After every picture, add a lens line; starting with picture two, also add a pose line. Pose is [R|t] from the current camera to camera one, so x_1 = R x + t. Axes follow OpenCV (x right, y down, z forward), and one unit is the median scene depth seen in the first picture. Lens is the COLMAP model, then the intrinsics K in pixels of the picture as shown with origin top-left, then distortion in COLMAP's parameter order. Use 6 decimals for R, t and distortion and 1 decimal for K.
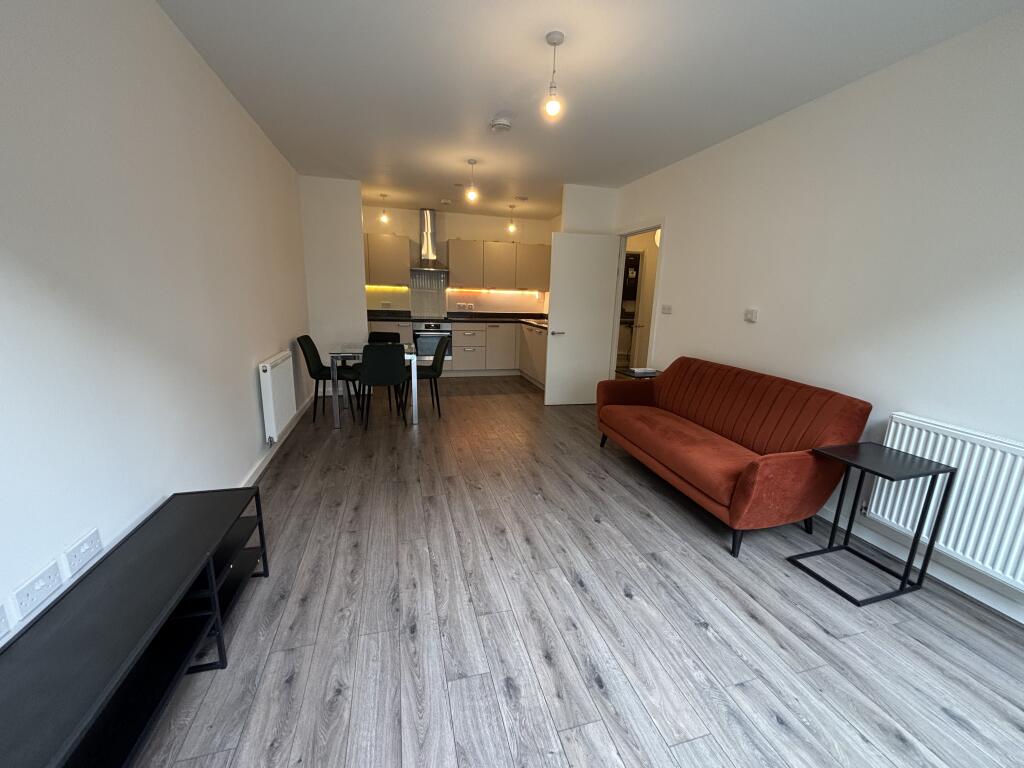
lens RADIAL K [[410.5, 0, 501.0], [0, 410.5, 388.1], [0, 0, 1]] dist [0.000057, -0.000030]
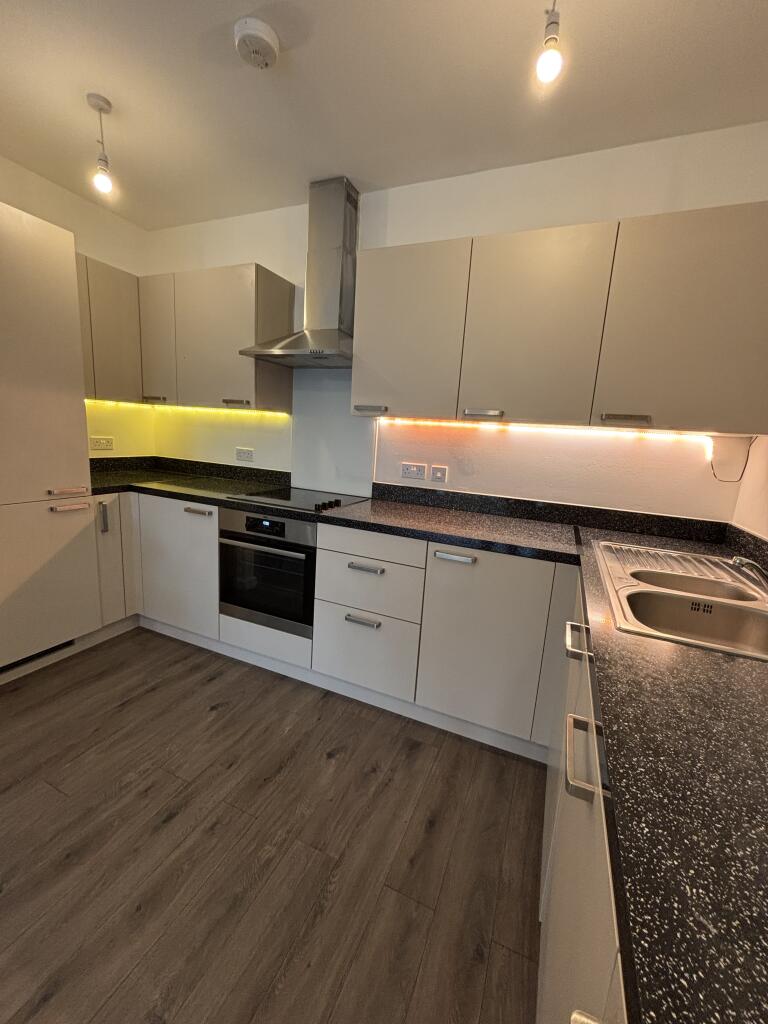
lens RADIAL K [[410.5, 0, 381.3], [0, 410.5, 509.0], [0, 0, 1]] dist [0.000057, -0.000030]
pose [[0.780341, 0.133648, -0.610906, 0.083483], [-0.173545, 0.984806, -0.006232, -0.140989], [0.600792, 0.110882, 0.791678, 0.629073]]
